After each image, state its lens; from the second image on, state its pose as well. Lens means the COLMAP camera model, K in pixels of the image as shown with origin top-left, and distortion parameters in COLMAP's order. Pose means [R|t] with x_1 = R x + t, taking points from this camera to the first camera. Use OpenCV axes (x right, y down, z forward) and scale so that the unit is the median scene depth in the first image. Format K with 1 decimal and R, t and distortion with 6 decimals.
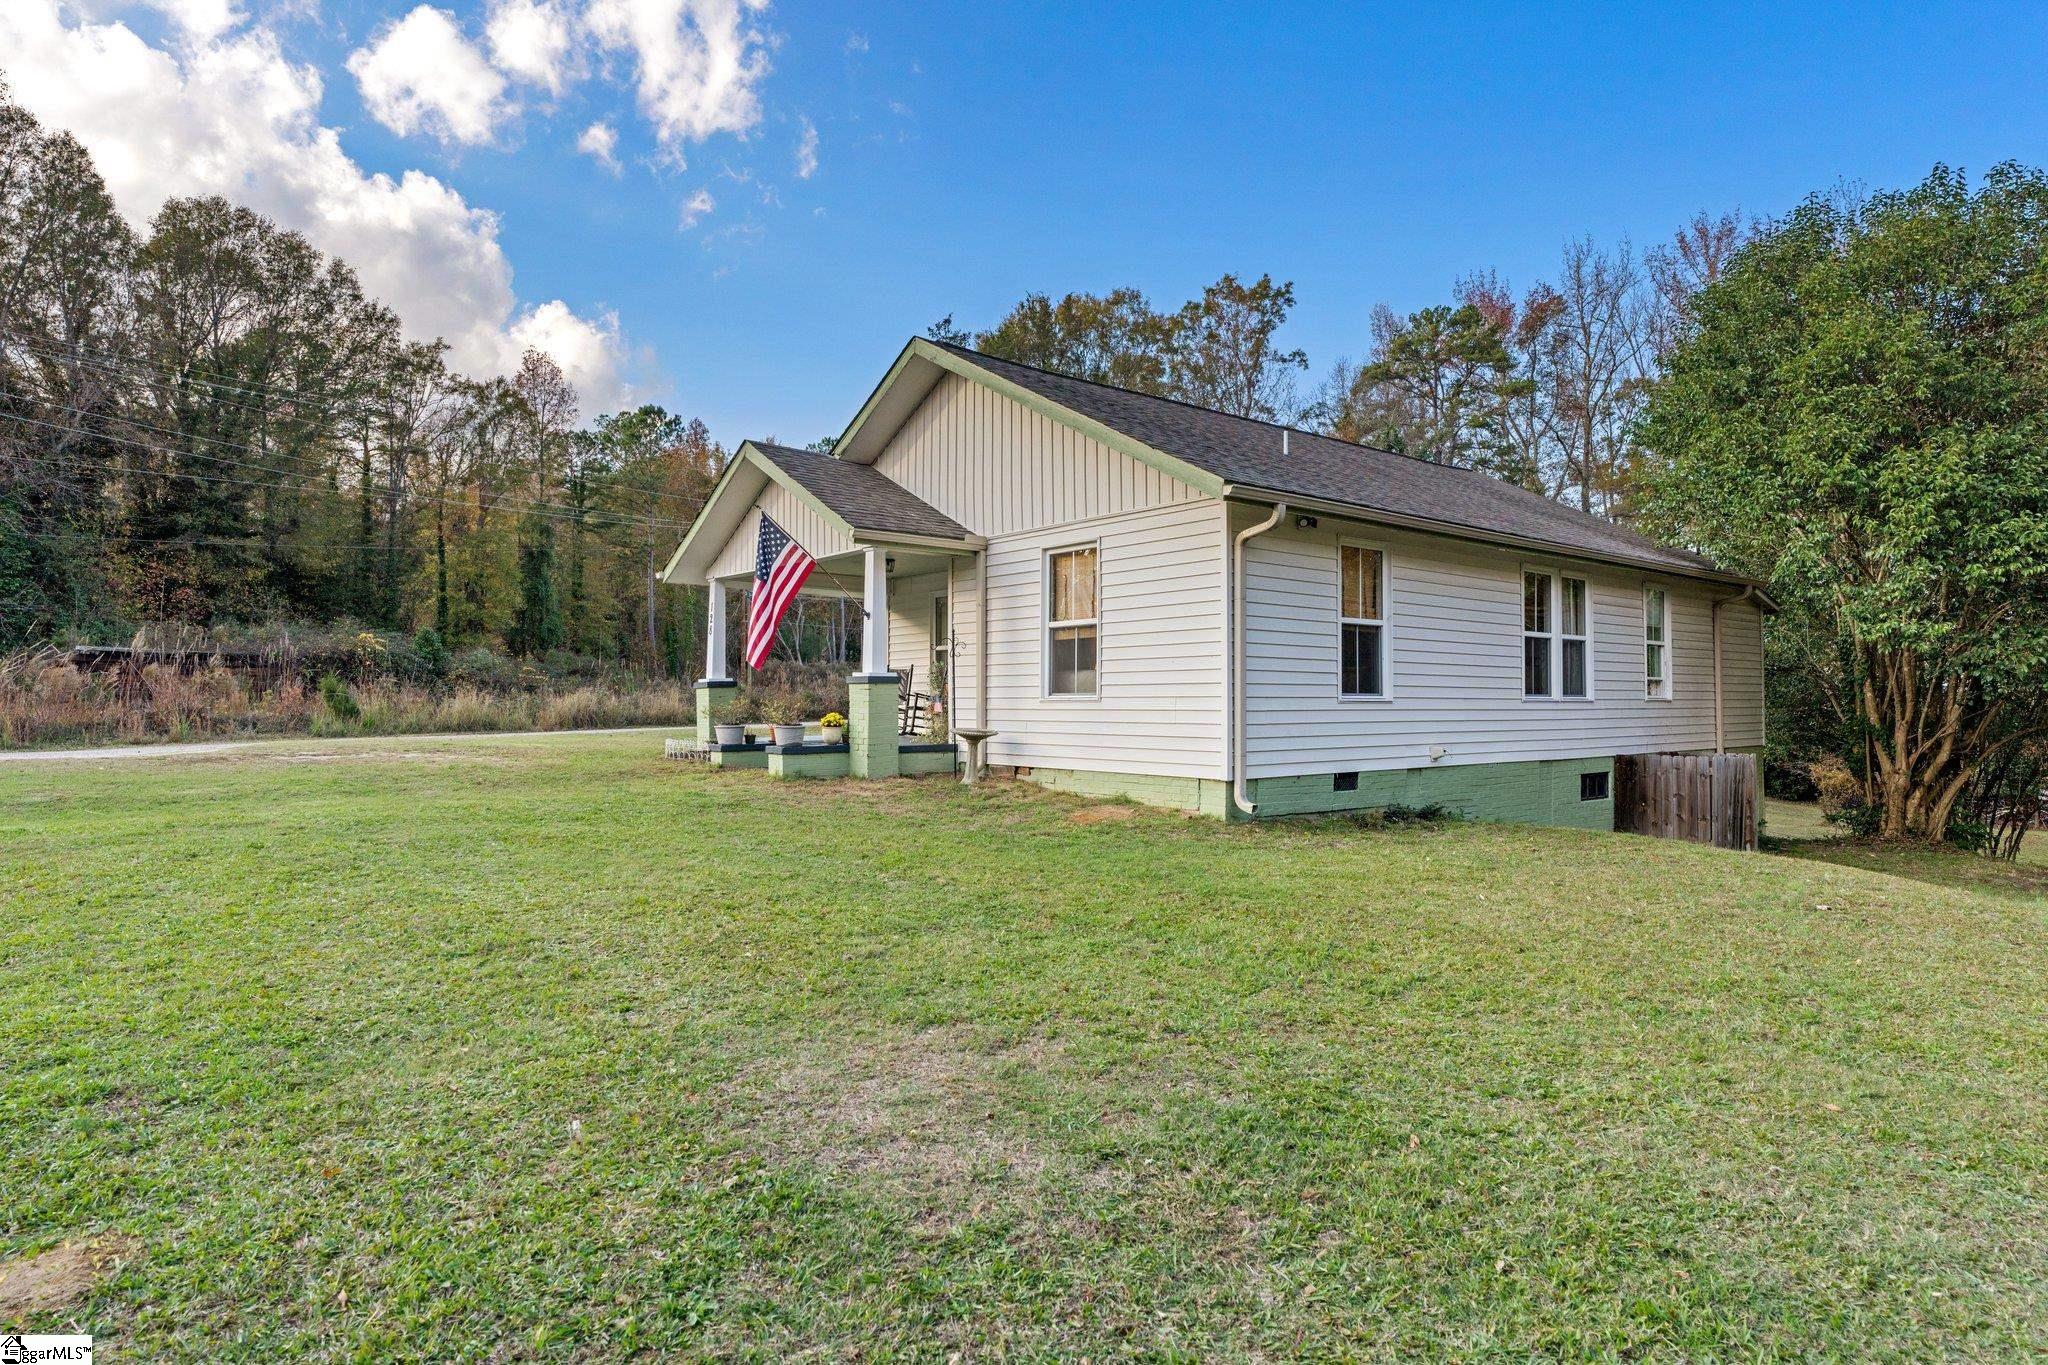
lens RADIAL K [[1177.5, 0, 1038.8], [0, 1177.5, 678.5], [0, 0, 1]] dist [-0.006441, -0.000416]
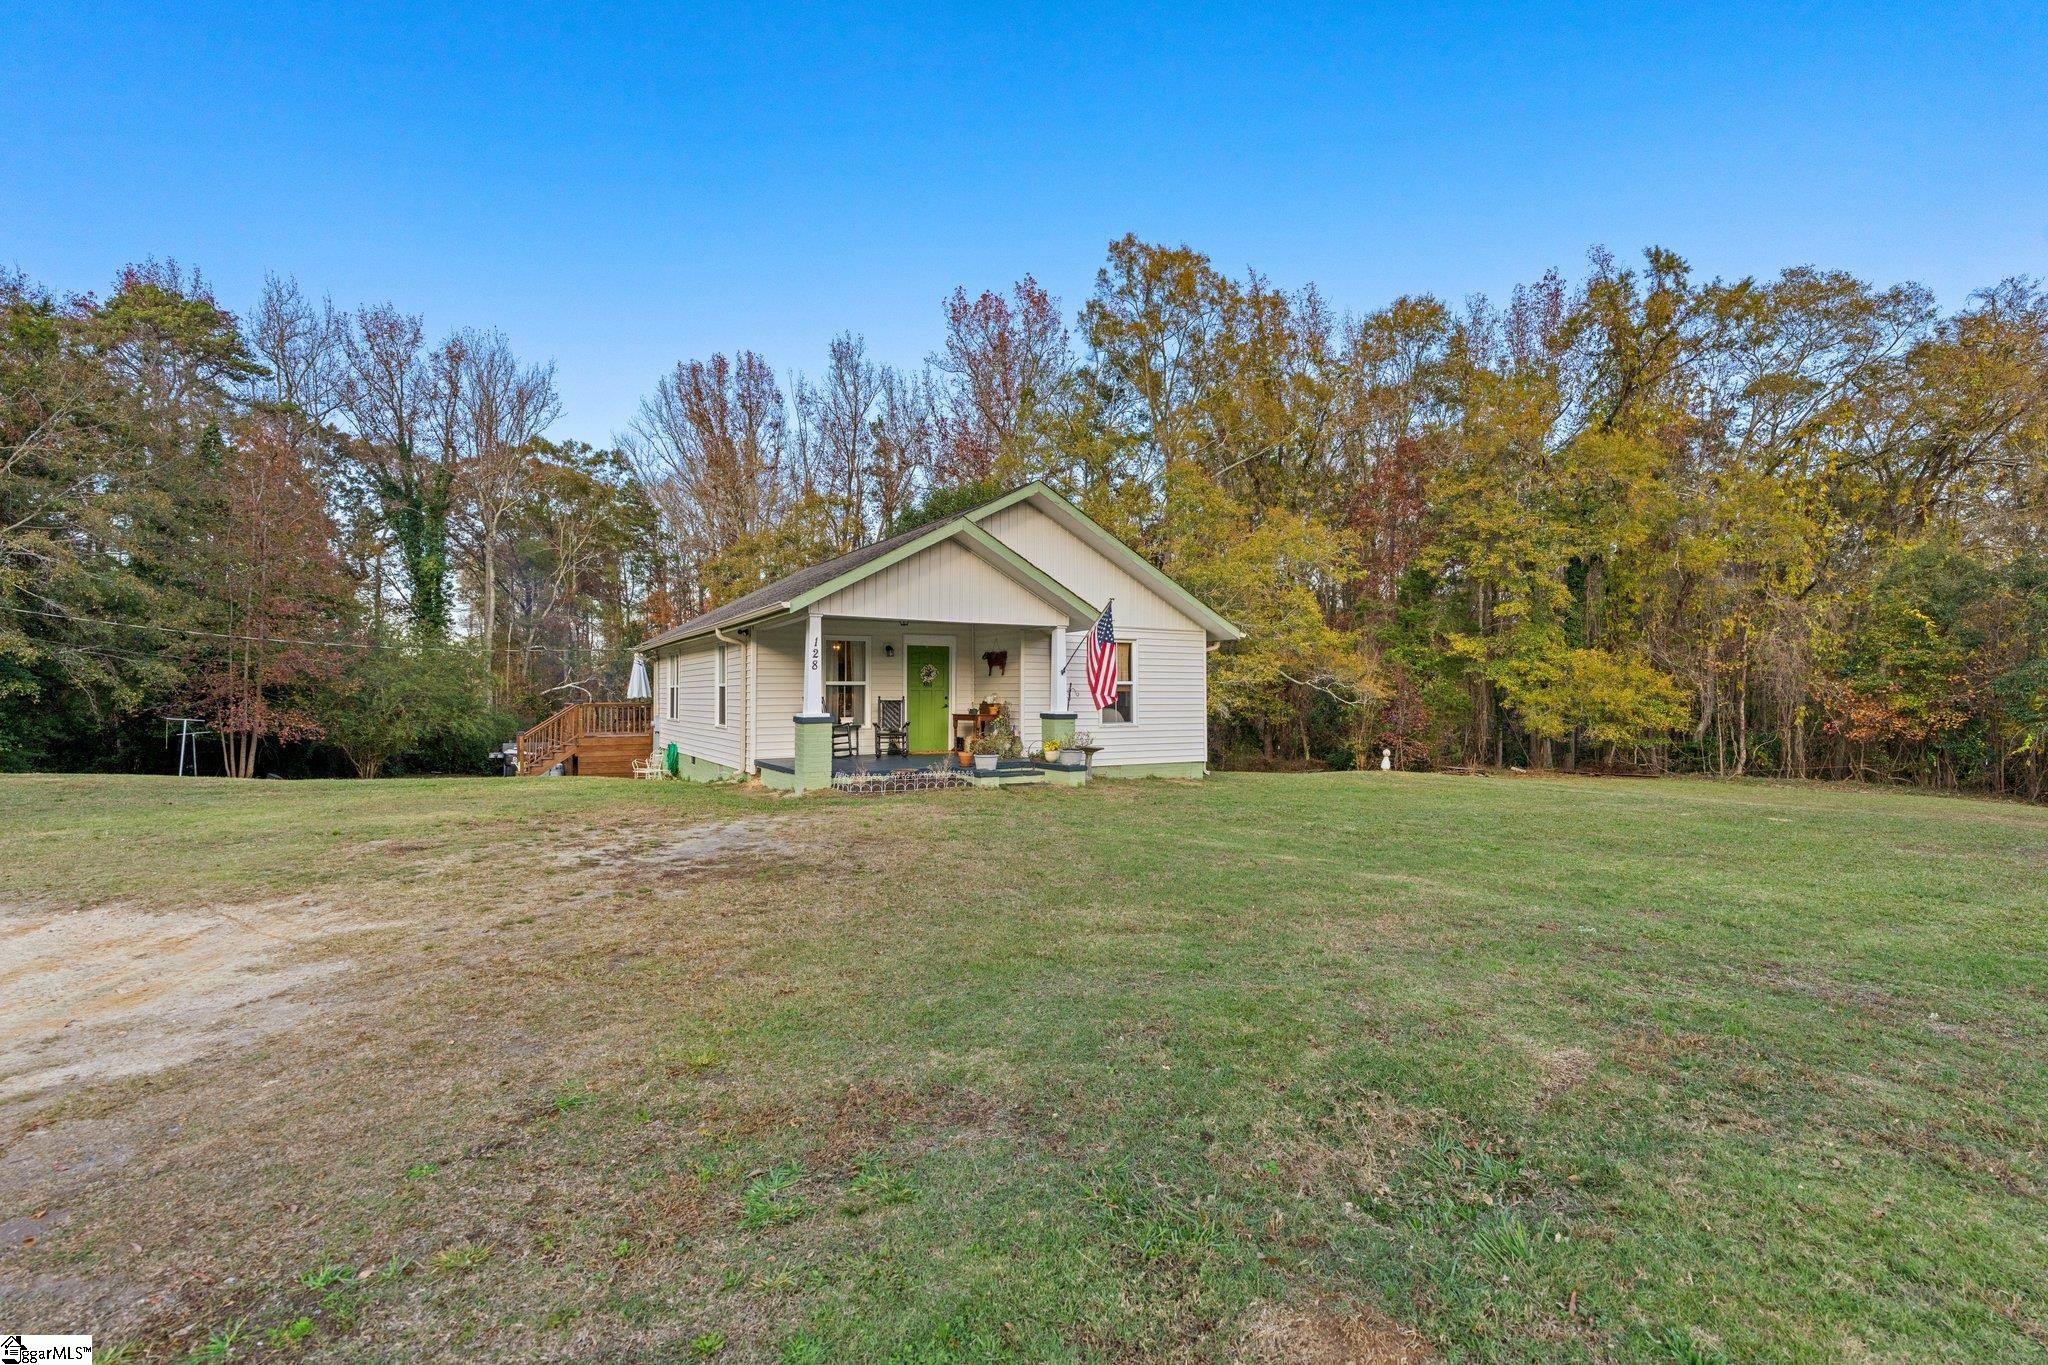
lens RADIAL K [[903.2, 0, 1014.5], [0, 903.2, 690.0], [0, 0, 1]] dist [-0.001155, -0.000339]
pose [[0.164656, 0.004997, 0.986338, -1.316243], [-0.026785, 0.999641, -0.000593, -0.030767], [-0.985987, -0.026321, 0.164731, 0.909725]]
